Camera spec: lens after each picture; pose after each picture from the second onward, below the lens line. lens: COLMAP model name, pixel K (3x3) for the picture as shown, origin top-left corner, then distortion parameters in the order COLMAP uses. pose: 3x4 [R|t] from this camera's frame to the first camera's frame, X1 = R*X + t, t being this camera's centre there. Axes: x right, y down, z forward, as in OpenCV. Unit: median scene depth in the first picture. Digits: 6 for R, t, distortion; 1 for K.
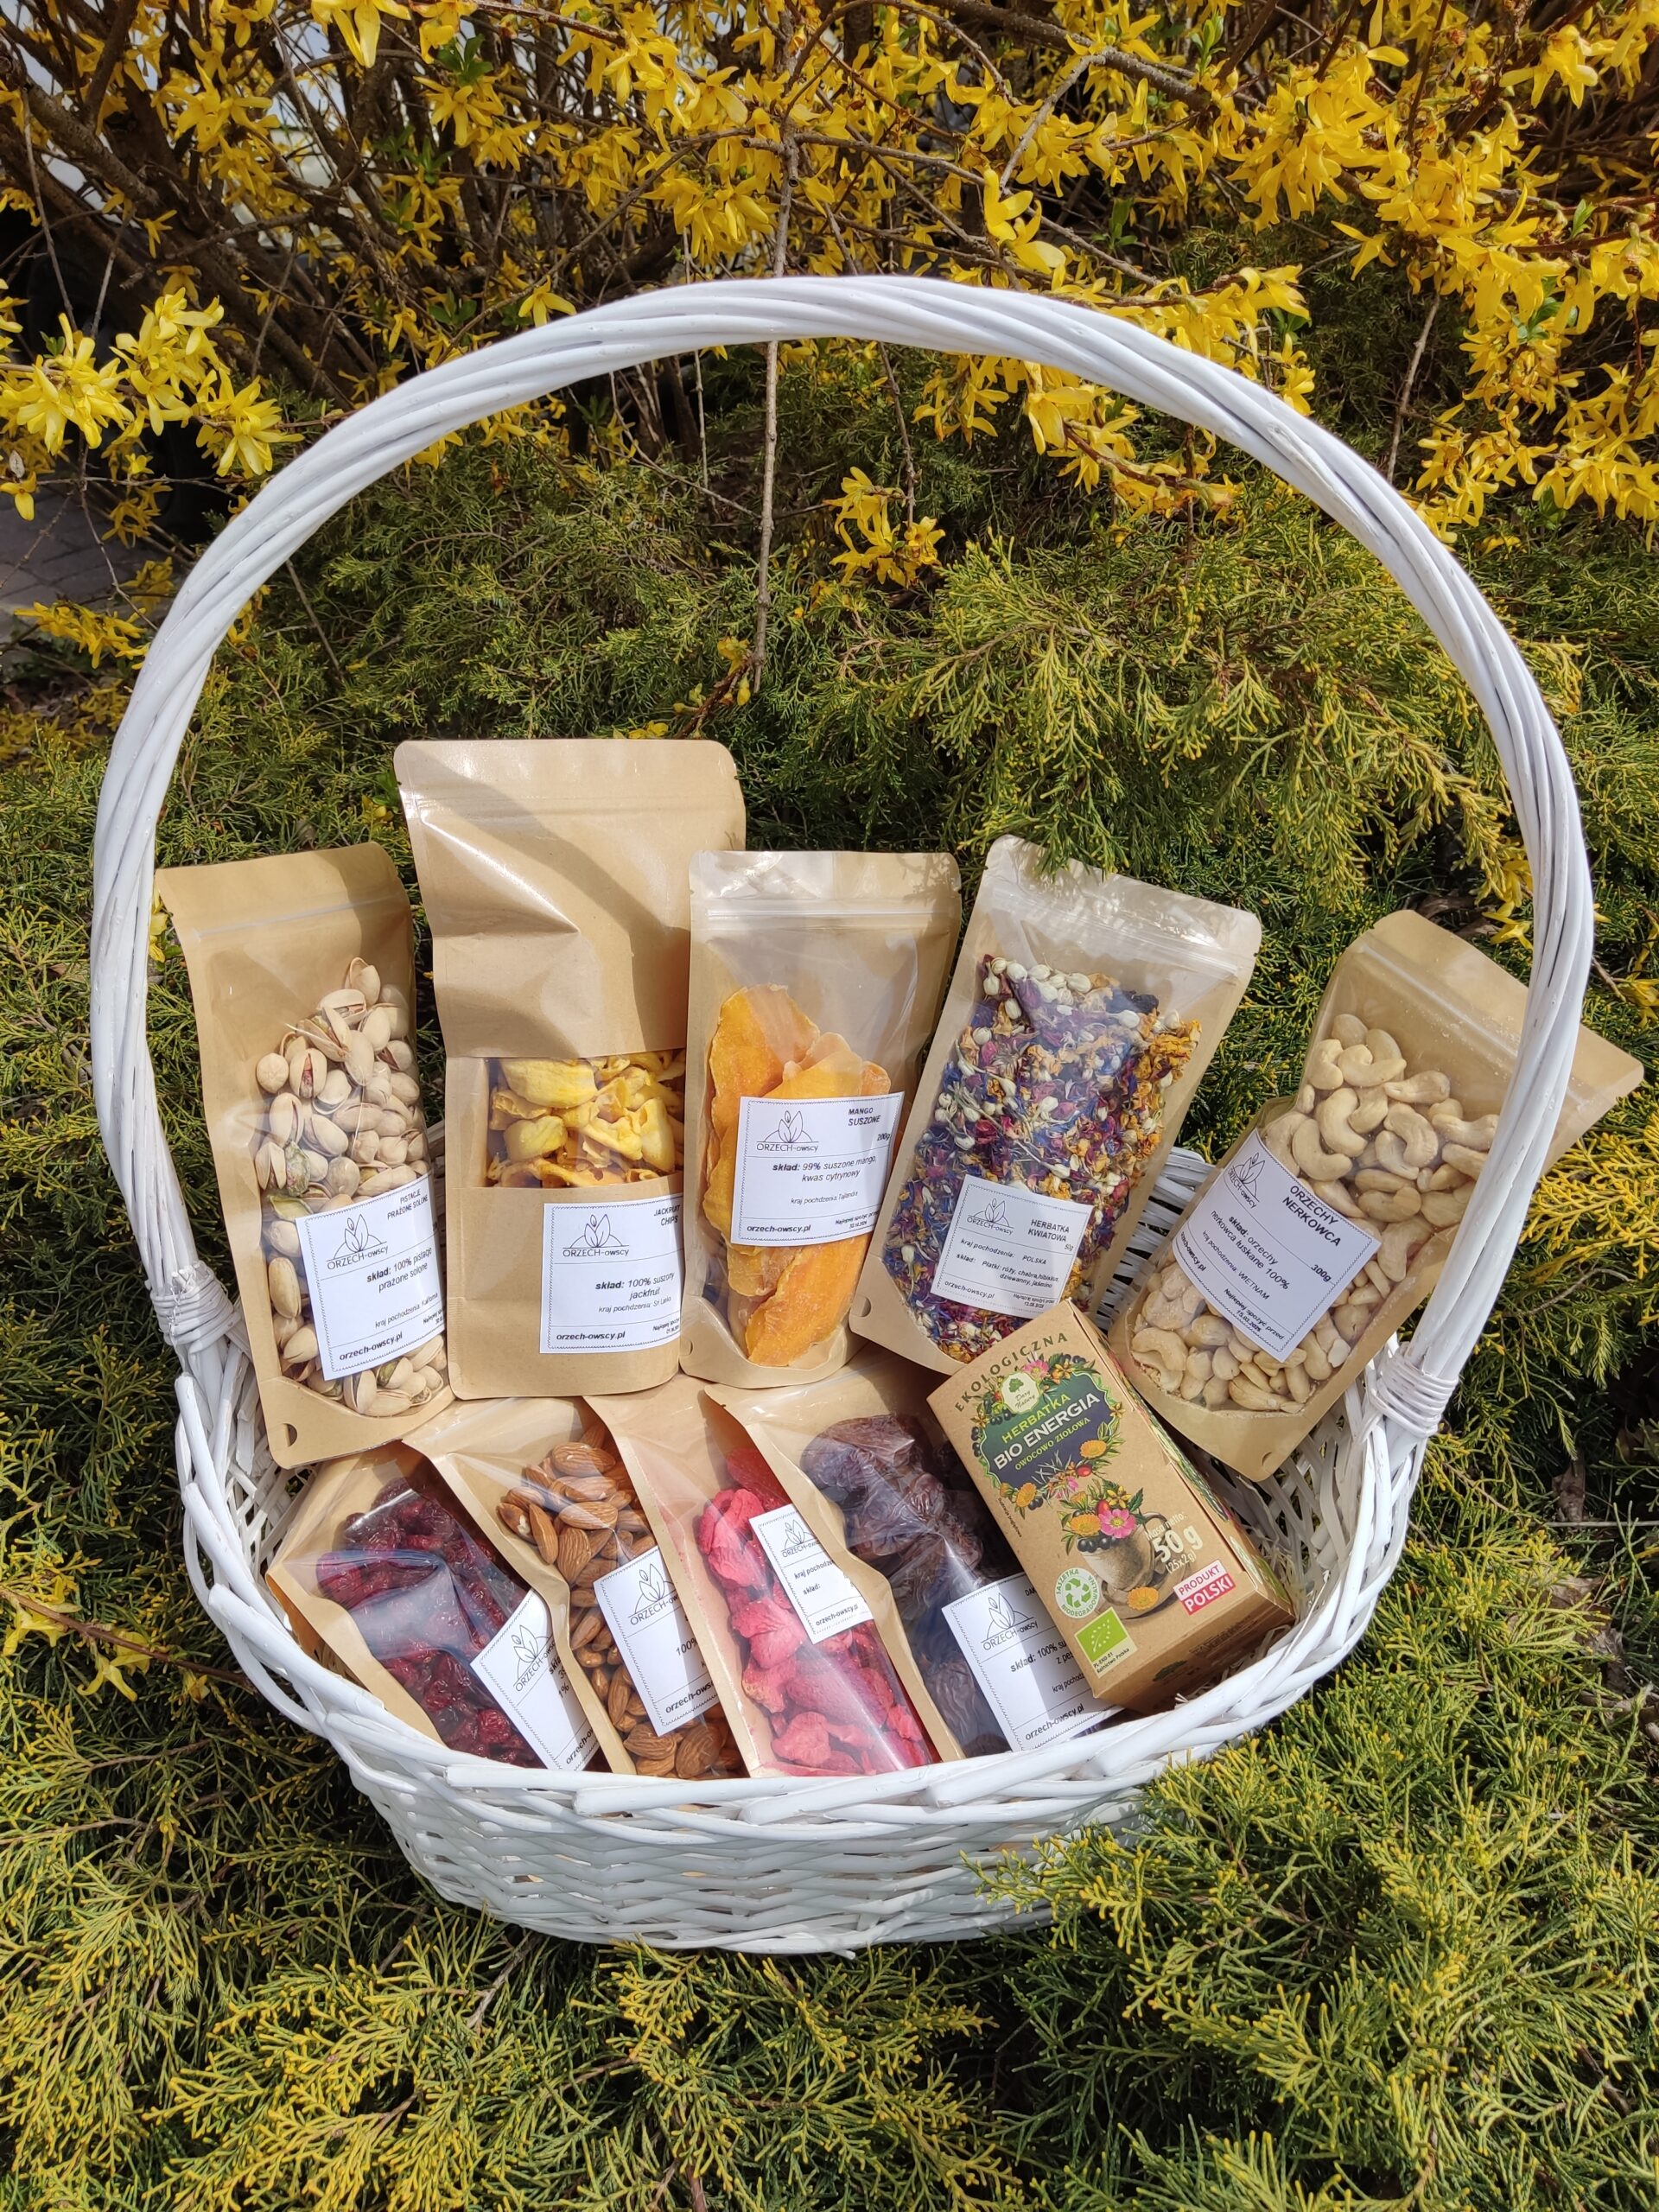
lens RADIAL K [[1636.9, 0, 796.4], [0, 1636.9, 1105.7], [0, 0, 1]] dist [0.049879, -0.075362]
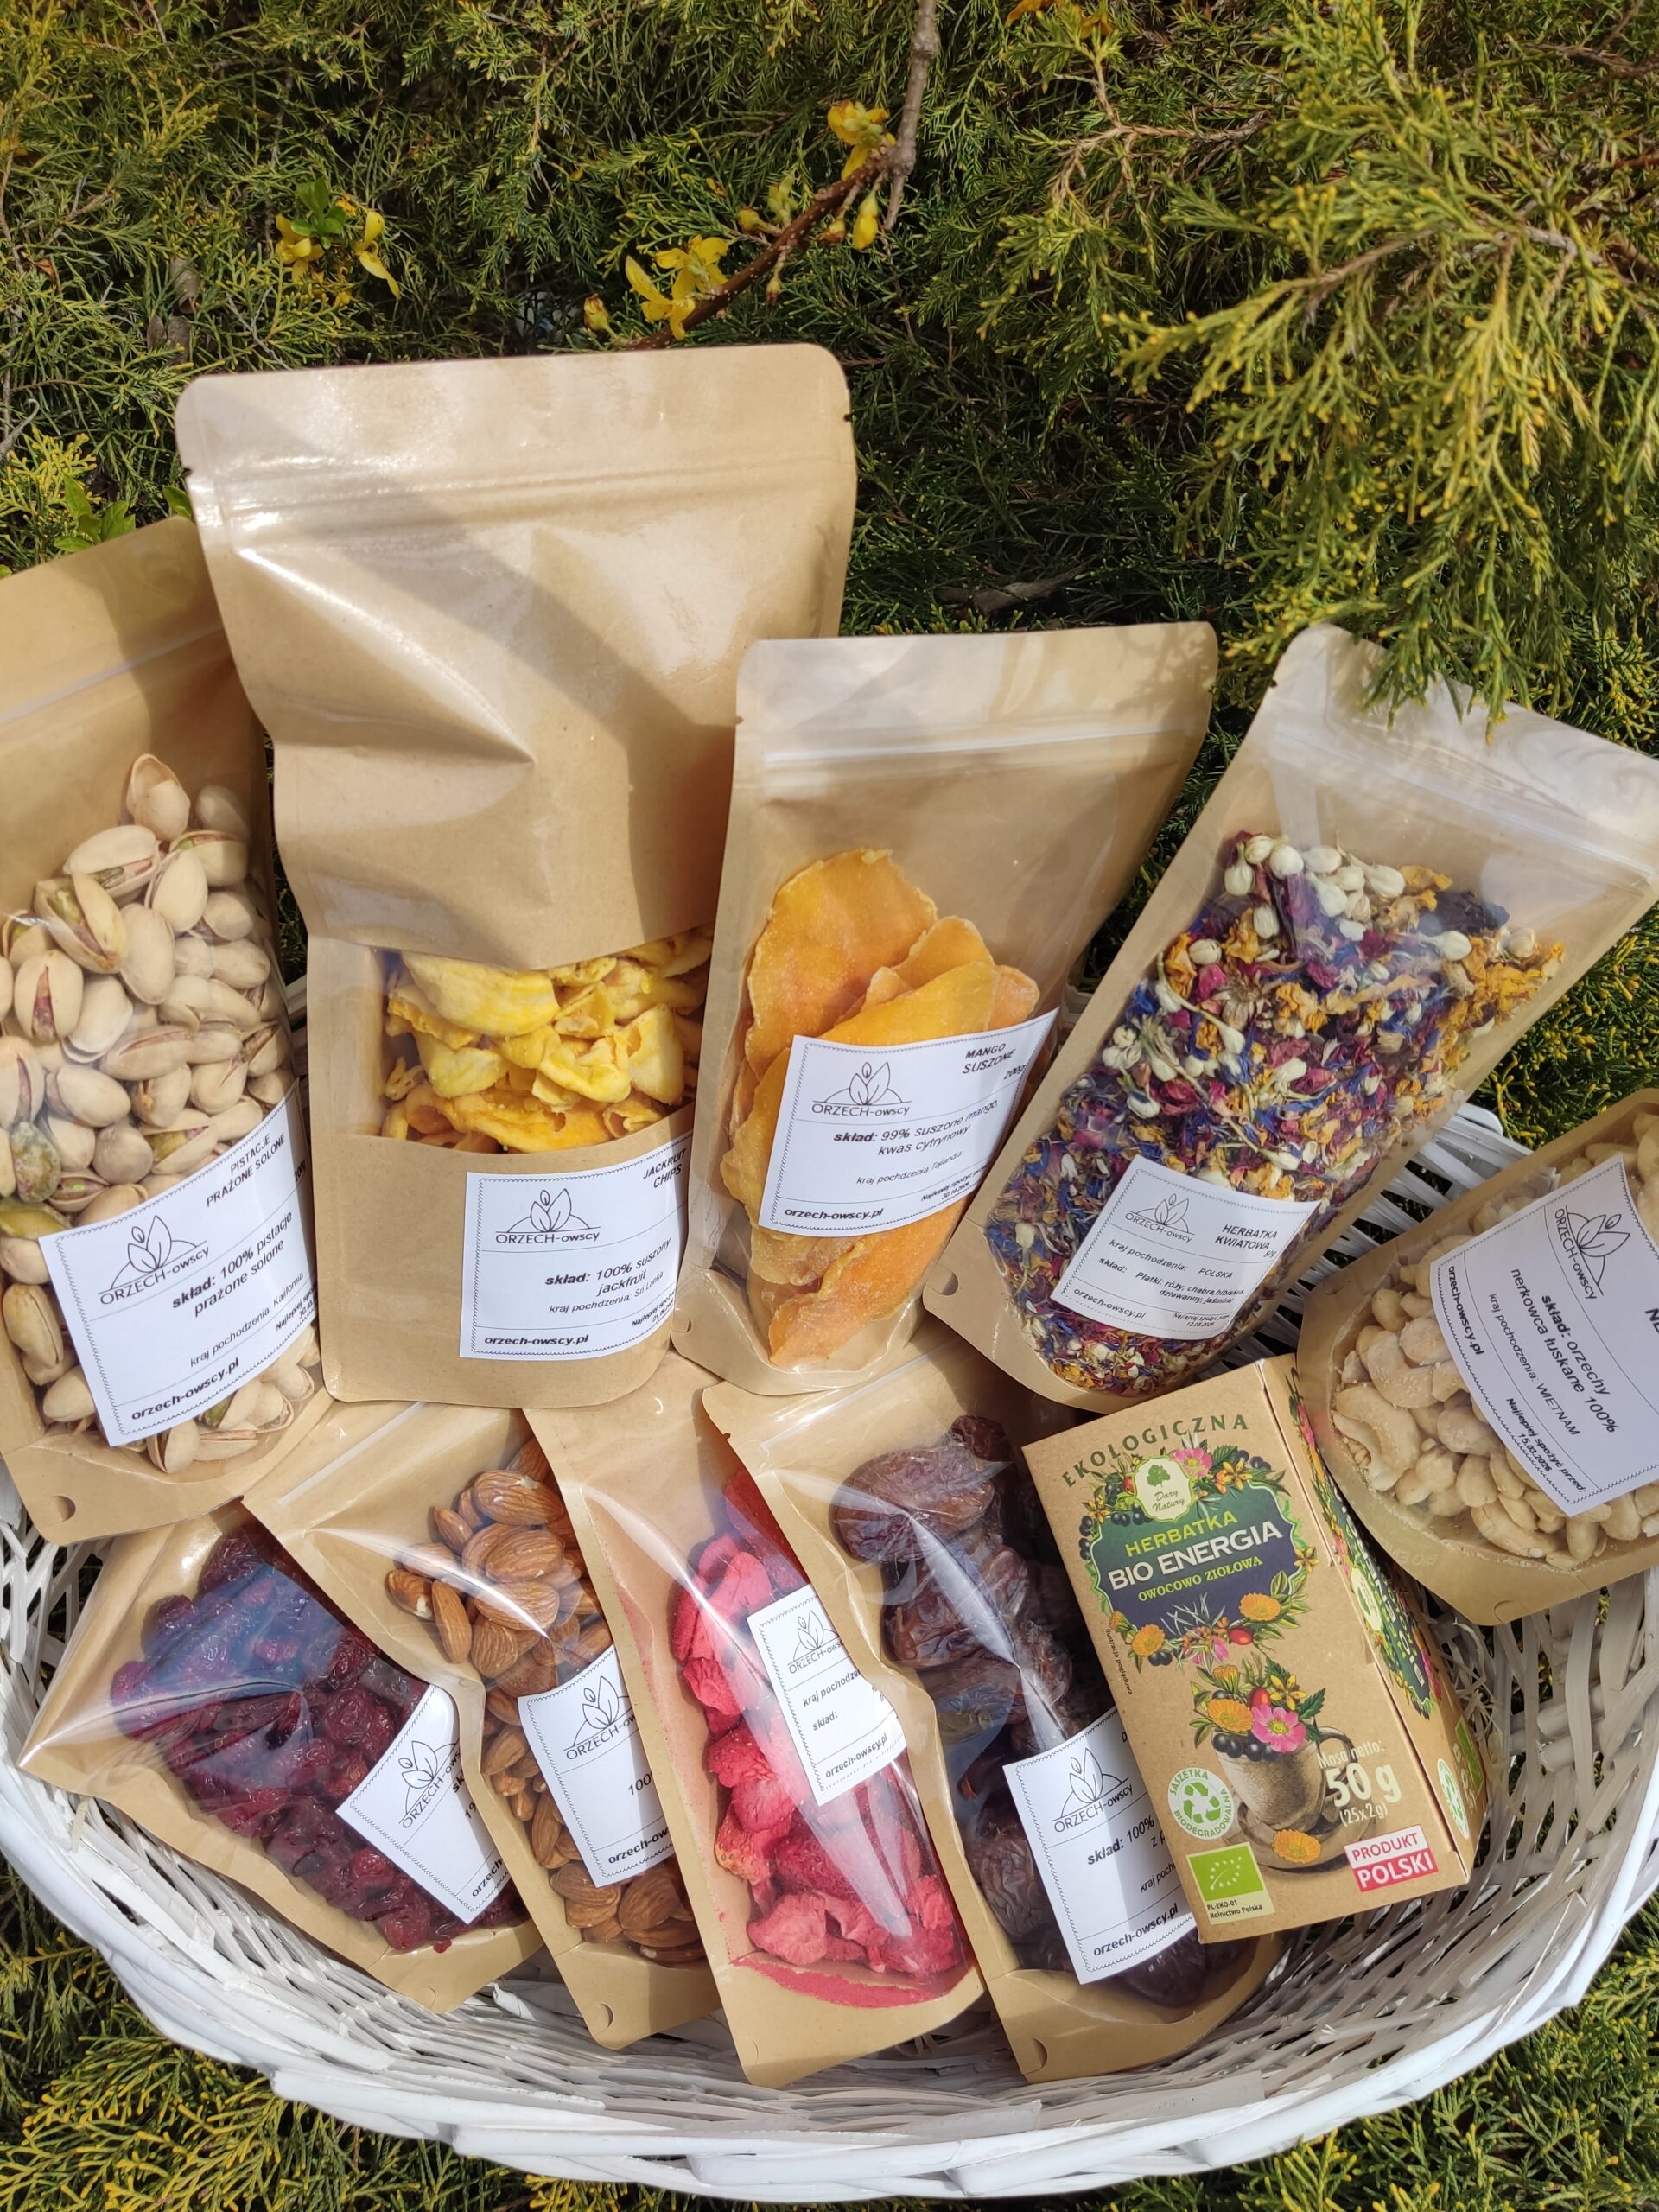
lens RADIAL K [[1636.9, 0, 796.4], [0, 1636.9, 1105.7], [0, 0, 1]] dist [0.049879, -0.075362]
pose [[0.993974, 0.109406, -0.006749, -0.026174], [-0.098396, 0.917691, 0.384916, -0.214132], [0.048306, -0.381933, 0.922927, 0.425611]]
